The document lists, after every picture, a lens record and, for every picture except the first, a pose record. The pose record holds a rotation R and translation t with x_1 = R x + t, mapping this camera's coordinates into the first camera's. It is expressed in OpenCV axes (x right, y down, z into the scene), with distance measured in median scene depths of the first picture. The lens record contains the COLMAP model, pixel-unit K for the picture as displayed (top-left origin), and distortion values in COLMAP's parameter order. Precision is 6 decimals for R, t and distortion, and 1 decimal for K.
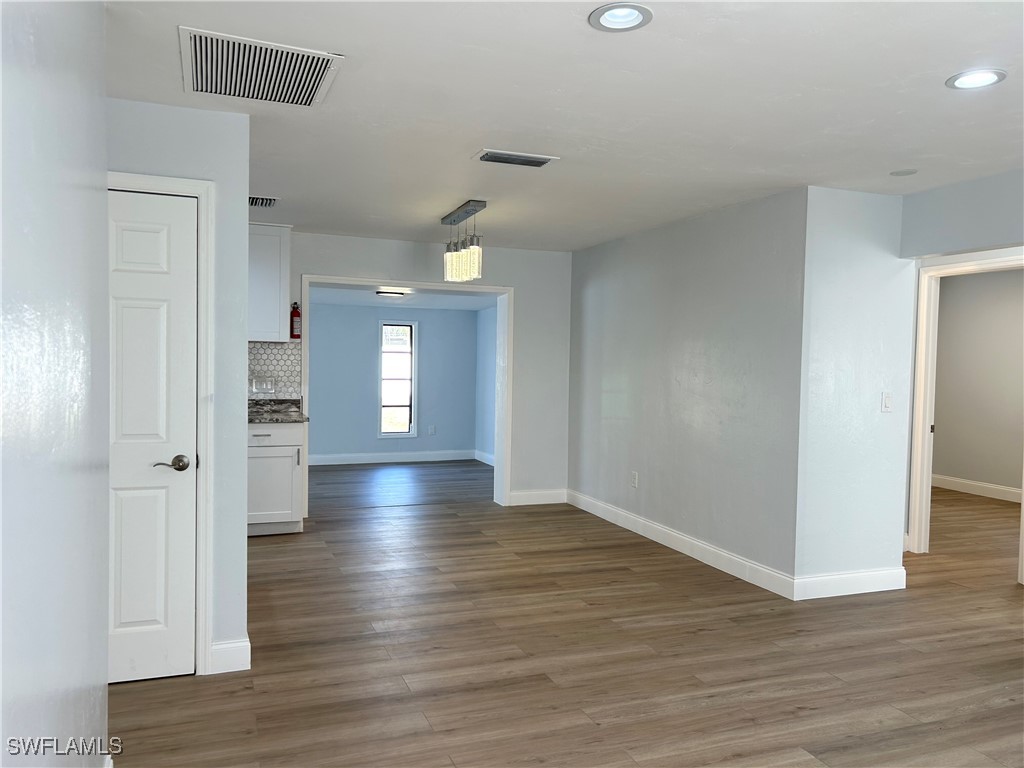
lens RADIAL K [[786.9, 0, 512.0], [0, 786.9, 384.0], [0, 0, 1]] dist [0.059389, -0.082359]
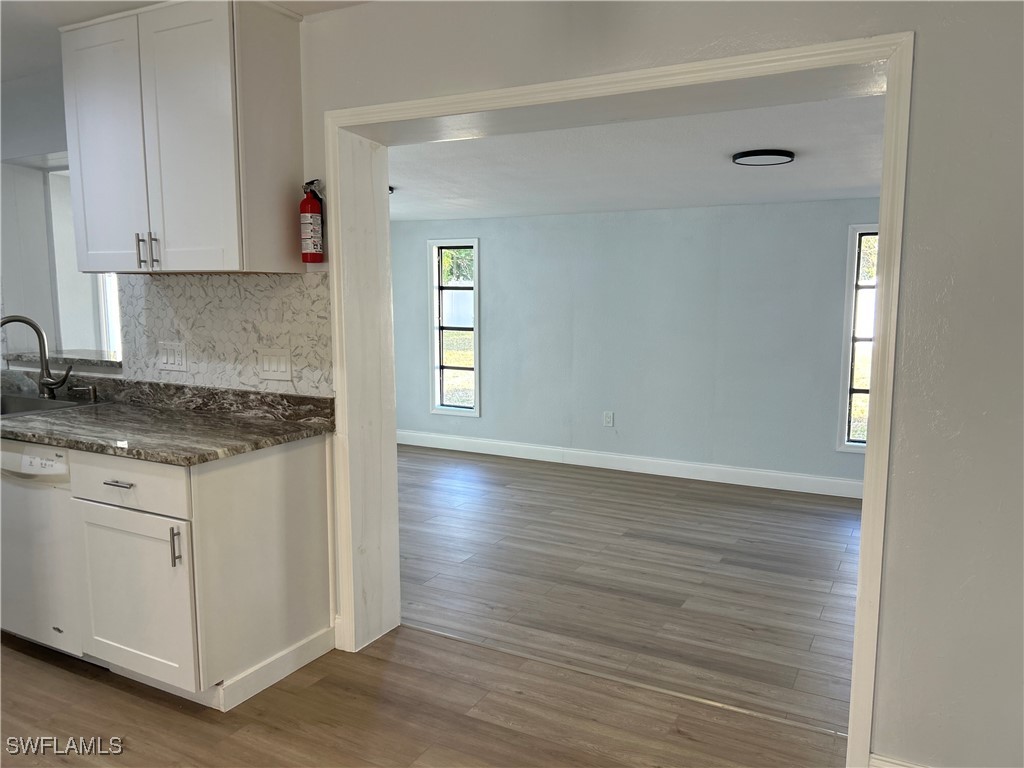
lens RADIAL K [[786.9, 0, 512.0], [0, 786.9, 384.0], [0, 0, 1]] dist [0.059389, -0.082359]
pose [[0.634015, 0.075401, -0.769636, 0.087802], [-0.017595, 0.996384, 0.083121, -0.017329], [0.773121, -0.039158, 0.633049, 0.493162]]
